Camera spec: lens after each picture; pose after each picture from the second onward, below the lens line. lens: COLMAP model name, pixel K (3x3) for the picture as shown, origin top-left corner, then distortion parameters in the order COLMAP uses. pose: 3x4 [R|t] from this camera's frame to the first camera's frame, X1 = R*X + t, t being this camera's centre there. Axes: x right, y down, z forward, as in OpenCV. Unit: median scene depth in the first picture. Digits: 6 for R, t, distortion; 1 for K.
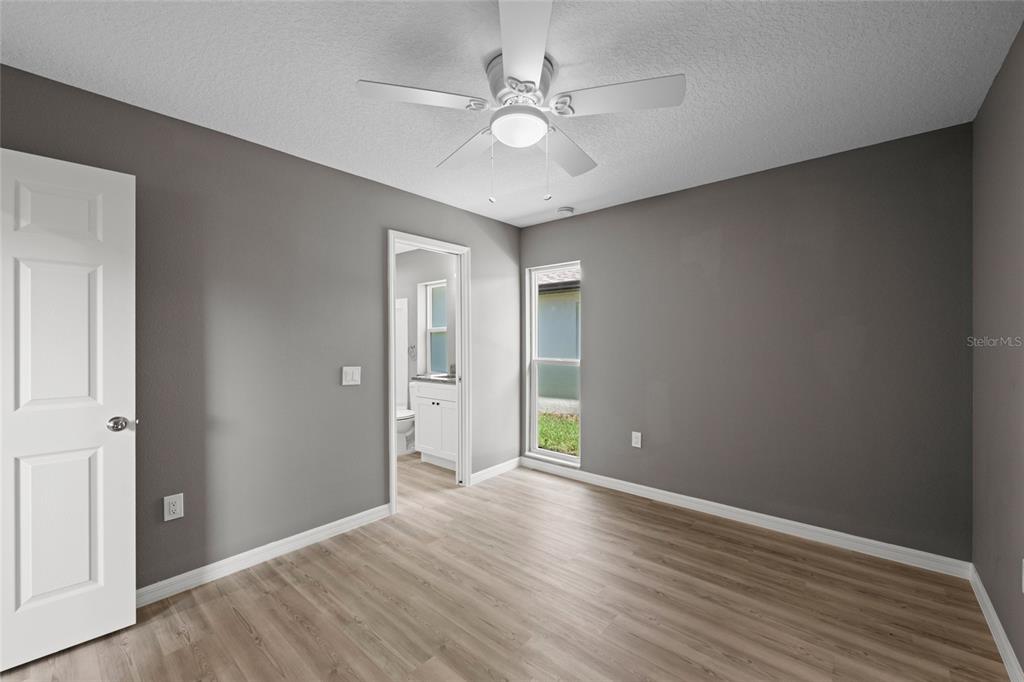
lens RADIAL K [[408.2, 0, 513.1], [0, 408.2, 341.4], [0, 0, 1]] dist [-0.002292, -0.001395]
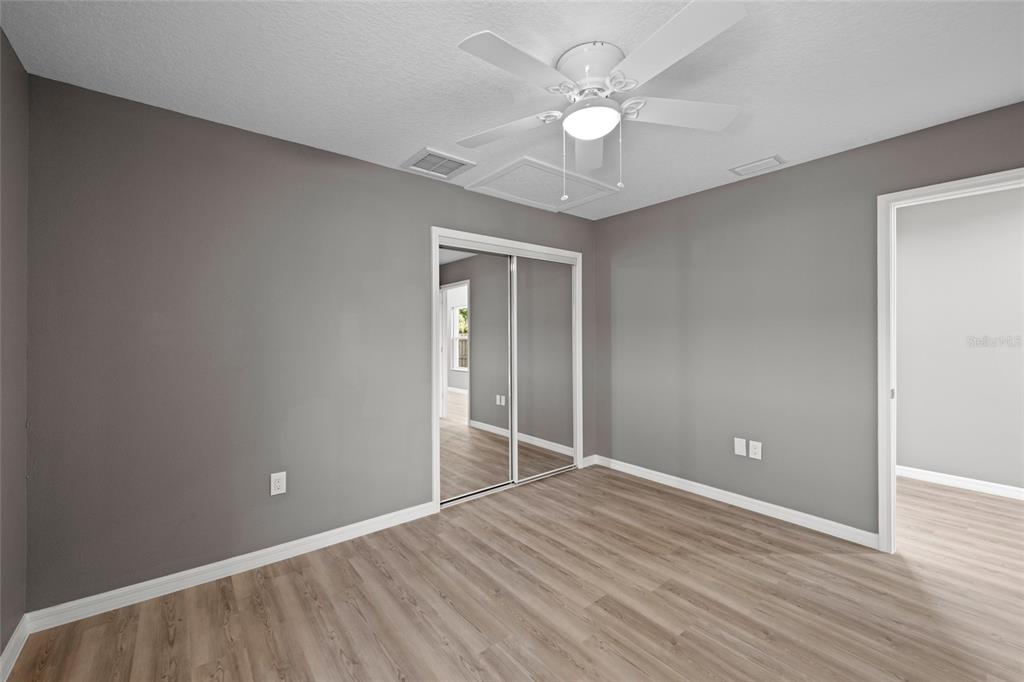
lens RADIAL K [[408.2, 0, 511.9], [0, 408.2, 334.8], [0, 0, 1]] dist [-0.002292, -0.001395]
pose [[-0.983856, 0.005676, 0.178871, 0.025156], [0.006620, 0.999967, 0.004685, -0.006726], [-0.178838, 0.005793, -0.983861, 1.465539]]
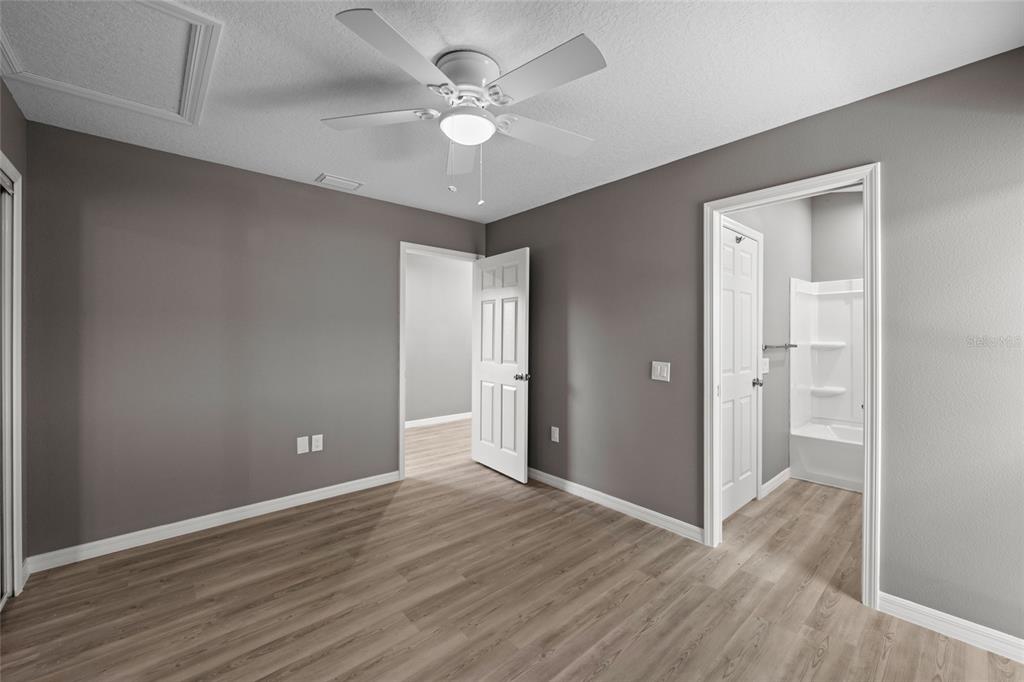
lens RADIAL K [[408.2, 0, 508.8], [0, 408.2, 335.6], [0, 0, 1]] dist [-0.002292, -0.001395]
pose [[-0.141566, 0.005072, -0.989916, 0.740026], [-0.007039, 0.999956, 0.006130, -0.005427], [0.989904, 0.007836, -0.141524, 0.912891]]
